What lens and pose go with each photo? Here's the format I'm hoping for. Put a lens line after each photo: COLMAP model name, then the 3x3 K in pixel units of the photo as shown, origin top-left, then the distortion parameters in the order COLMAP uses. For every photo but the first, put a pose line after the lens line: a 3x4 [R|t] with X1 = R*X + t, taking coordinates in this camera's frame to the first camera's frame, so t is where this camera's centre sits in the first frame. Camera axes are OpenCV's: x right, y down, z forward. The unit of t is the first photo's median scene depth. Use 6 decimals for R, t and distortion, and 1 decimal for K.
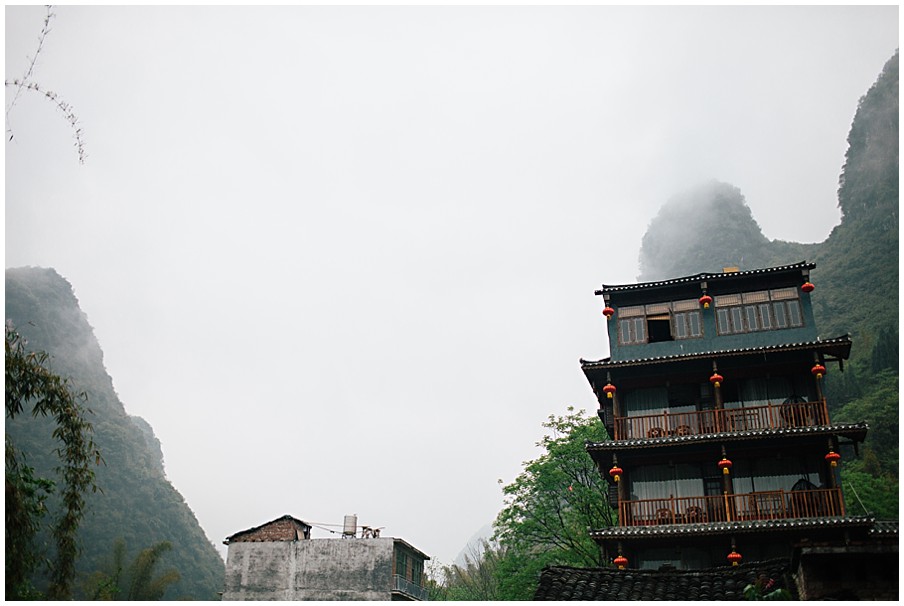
lens RADIAL K [[852.1, 0, 452.0], [0, 852.1, 303.0], [0, 0, 1]] dist [-0.093899, 0.092775]
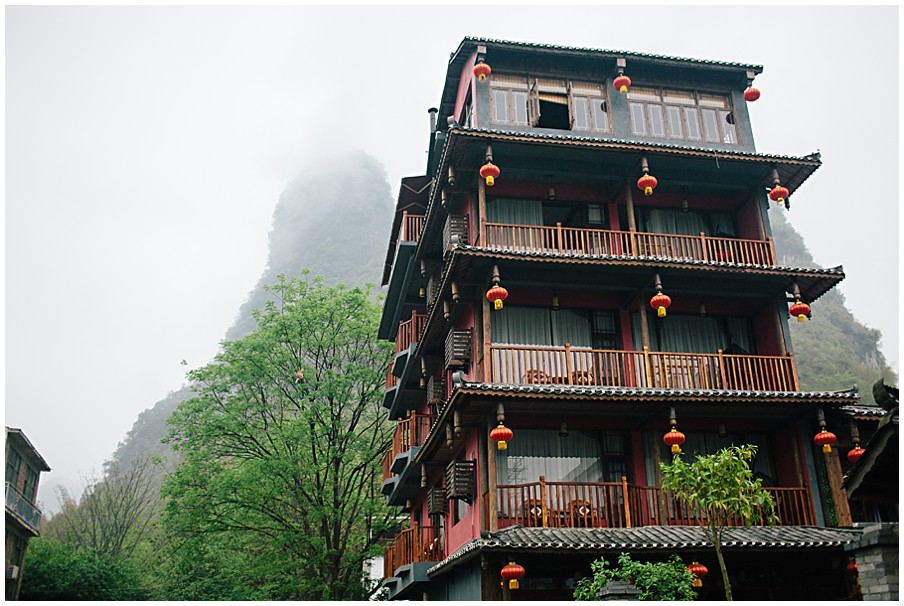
lens RADIAL K [[852.1, 0, 452.0], [0, 852.1, 303.0], [0, 0, 1]] dist [-0.093899, 0.092775]
pose [[0.889984, 0.147040, 0.431633, -0.094275], [-0.165639, 0.986171, 0.005582, 0.192636], [-0.424843, -0.076464, 0.902032, 0.422422]]
